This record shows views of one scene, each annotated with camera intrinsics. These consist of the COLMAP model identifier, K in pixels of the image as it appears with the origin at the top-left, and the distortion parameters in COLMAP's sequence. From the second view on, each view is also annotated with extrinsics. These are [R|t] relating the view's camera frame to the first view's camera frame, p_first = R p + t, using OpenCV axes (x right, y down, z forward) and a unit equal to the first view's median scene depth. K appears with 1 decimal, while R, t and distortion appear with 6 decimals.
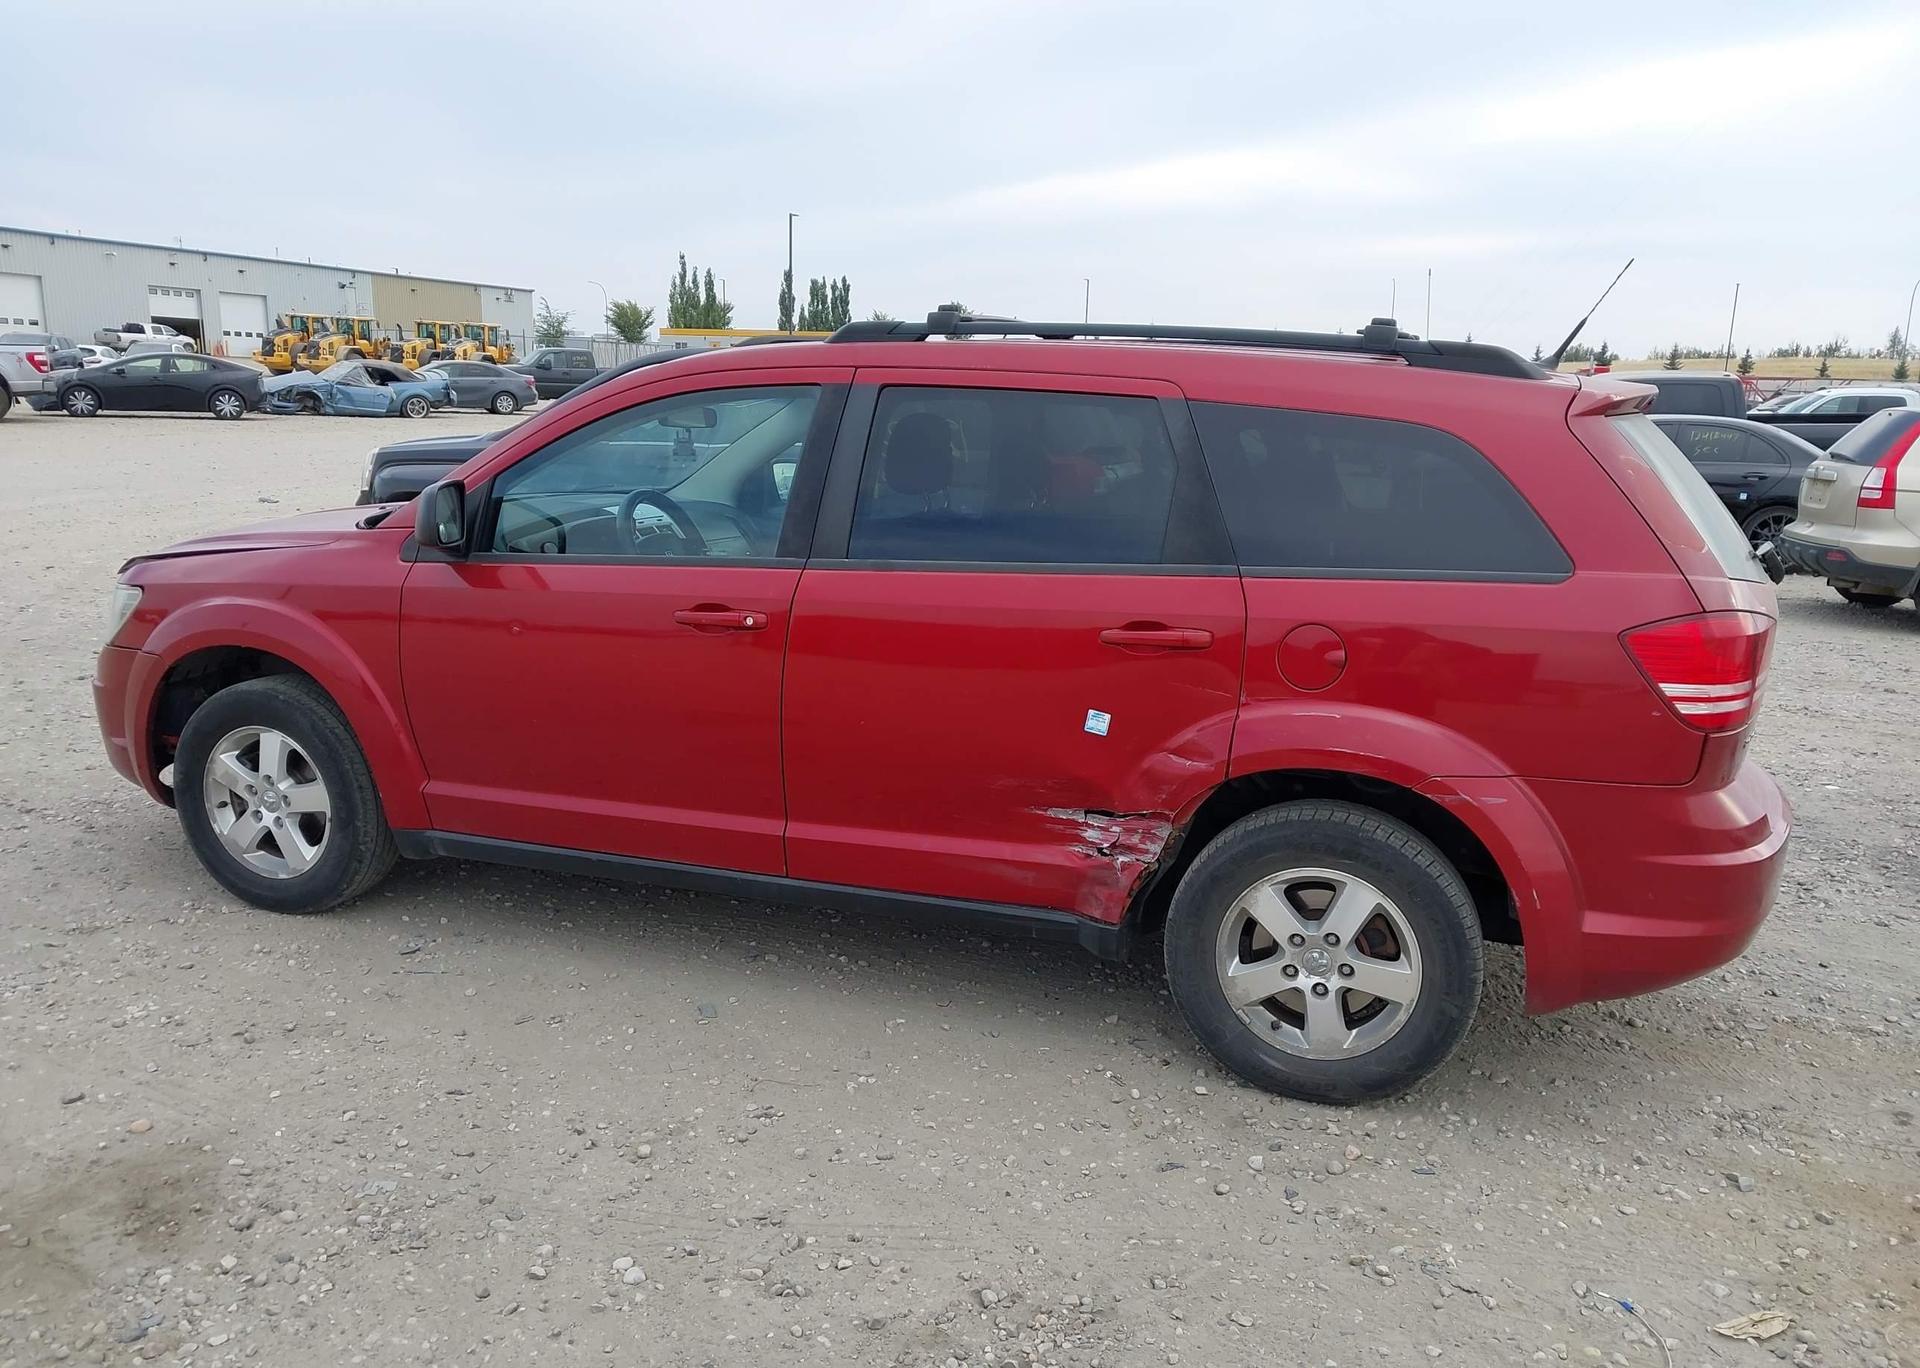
lens RADIAL K [[1535.1, 0, 972.2], [0, 1535.1, 692.0], [0, 0, 1]] dist [0.035697, -0.037706]
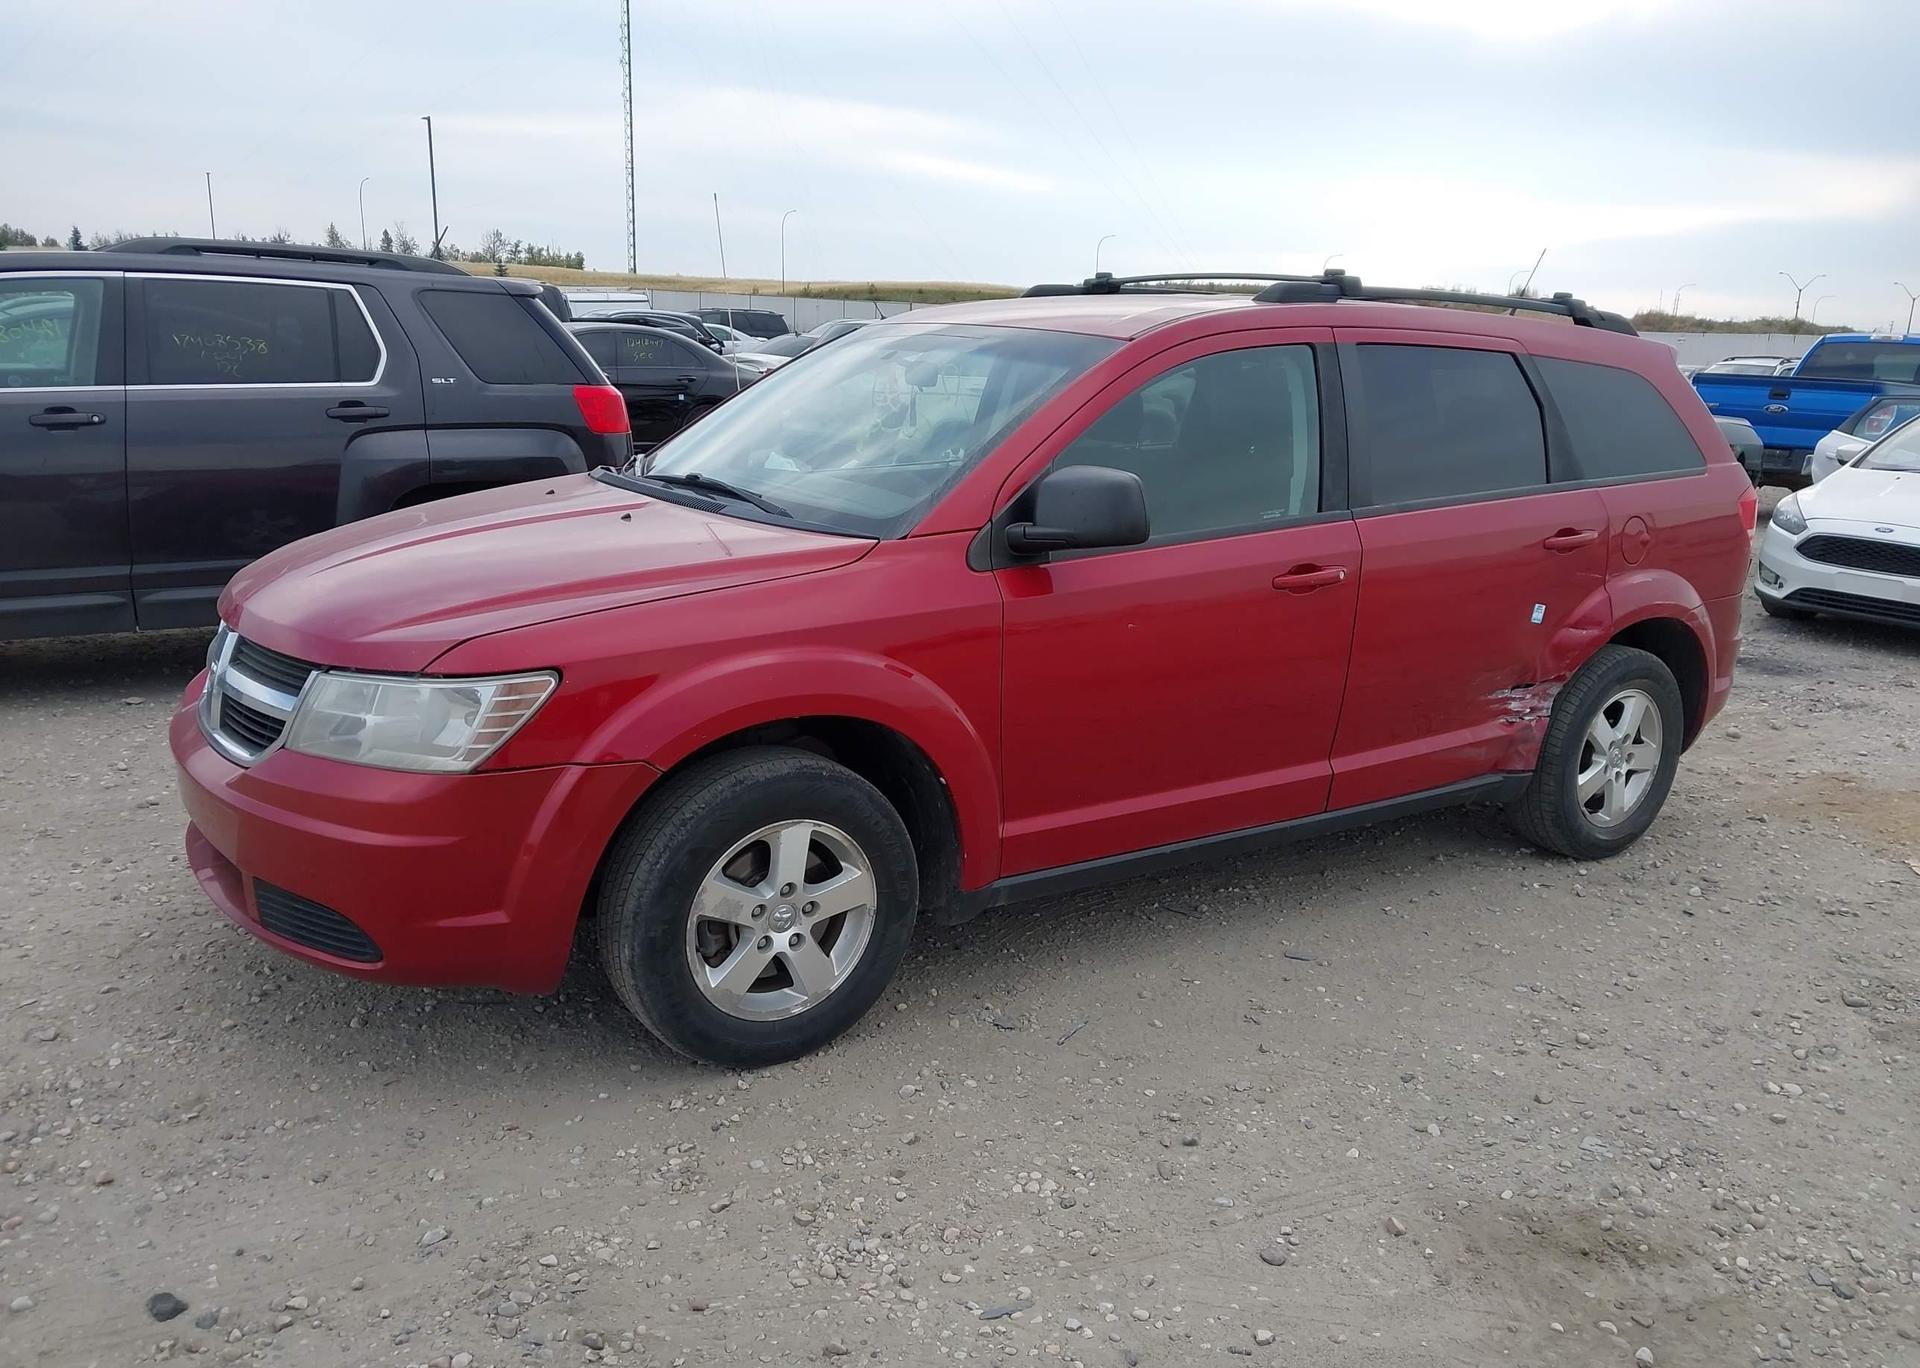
lens RADIAL K [[1535.1, 0, 943.9], [0, 1535.1, 691.2], [0, 0, 1]] dist [0.035697, -0.037706]
pose [[0.606144, -0.194112, 0.771304, -1.171847], [0.140904, 0.980629, 0.136060, -0.155423], [-0.782775, 0.026208, 0.621753, 0.577738]]
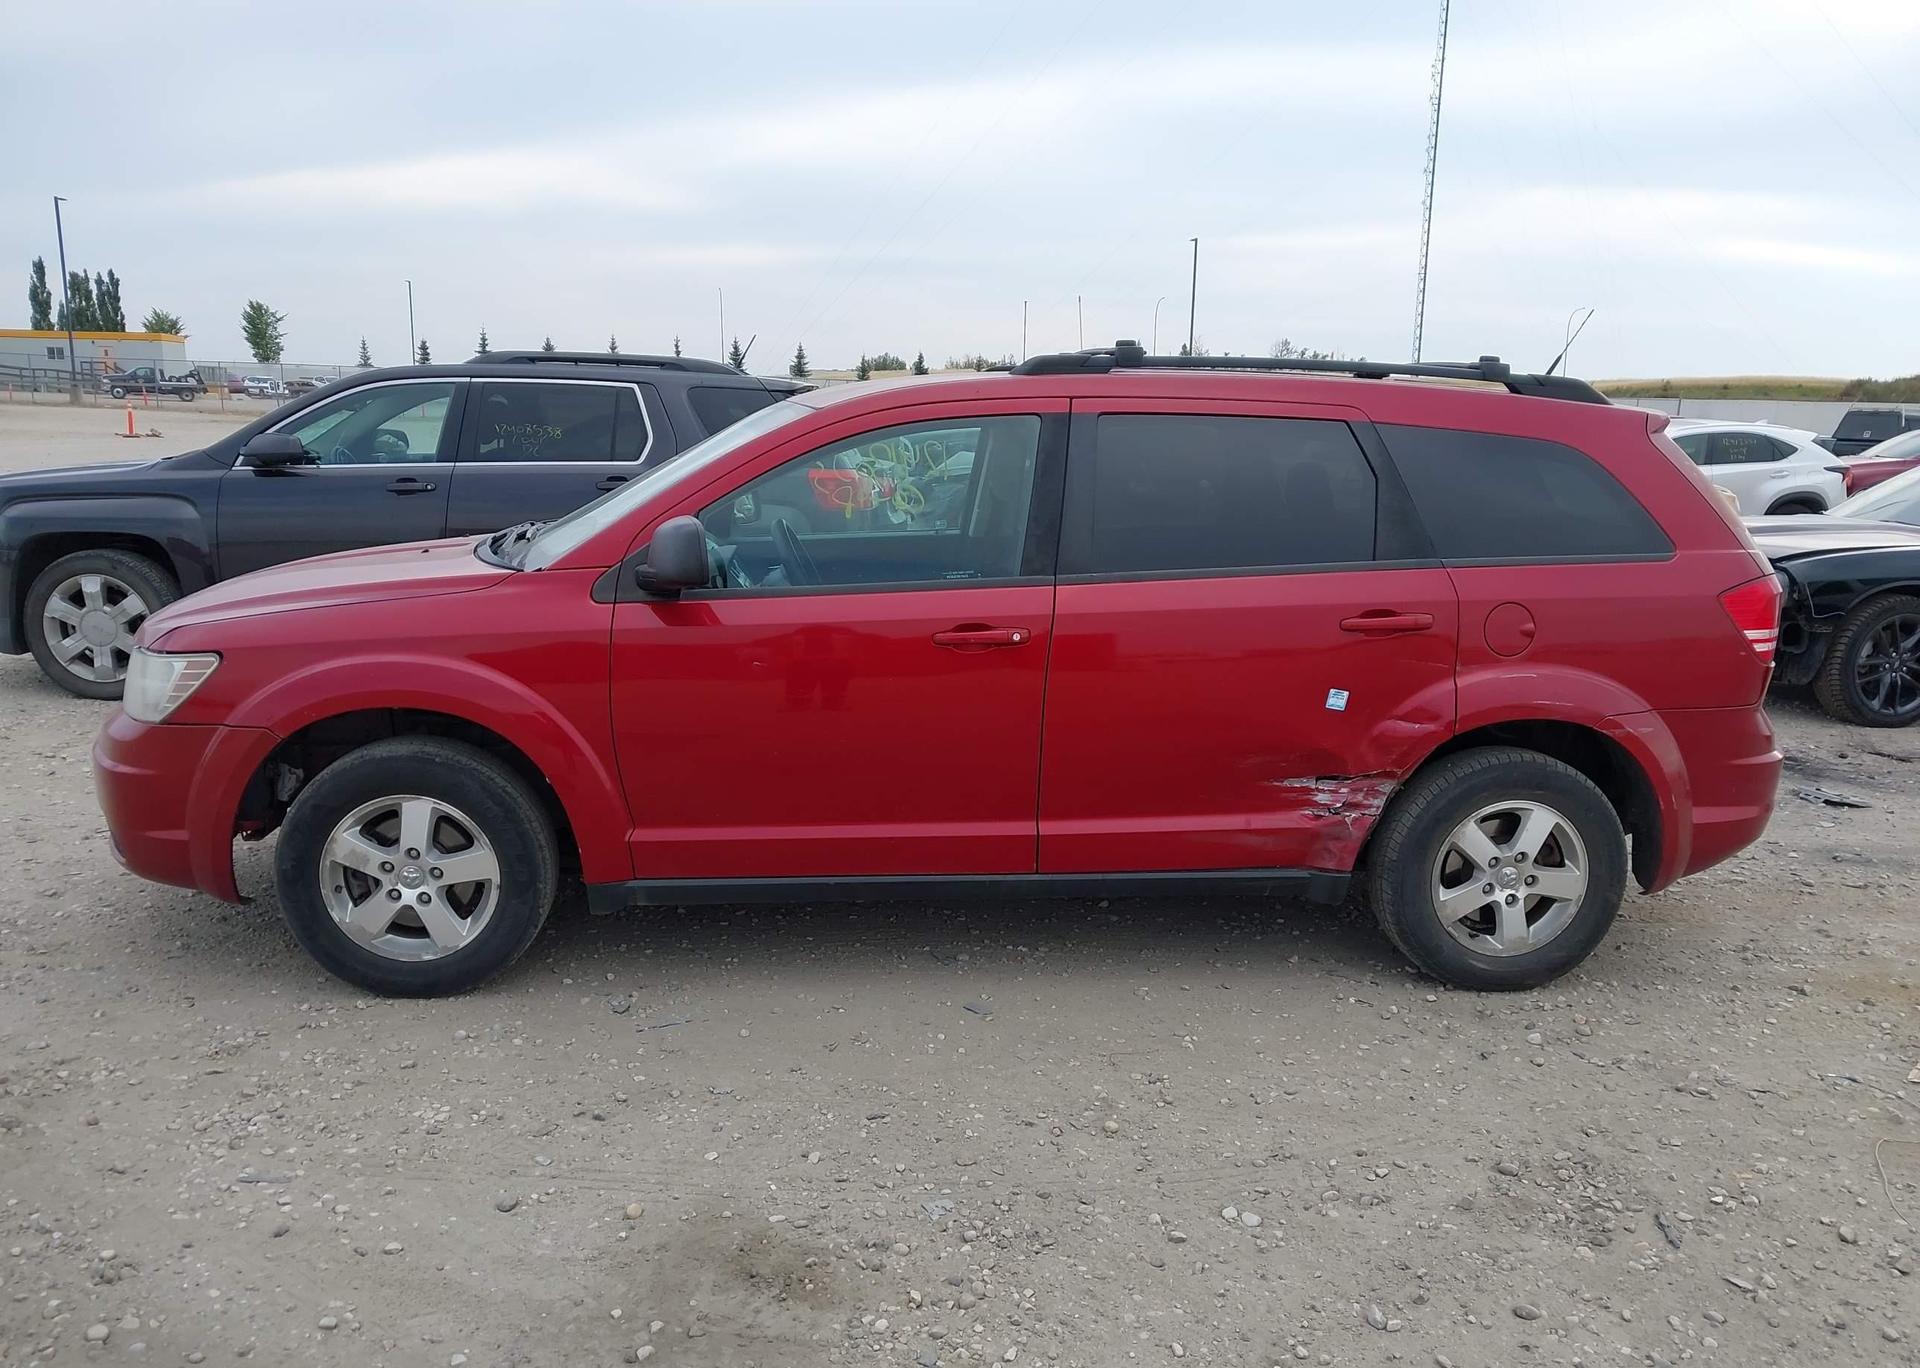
lens RADIAL K [[1535.1, 0, 968.4], [0, 1535.1, 675.1], [0, 0, 1]] dist [0.035697, -0.037706]
pose [[0.910092, -0.082030, 0.406205, -0.628981], [0.087573, 0.996146, 0.004958, -0.028621], [-0.405046, 0.031061, 0.913768, 0.041283]]
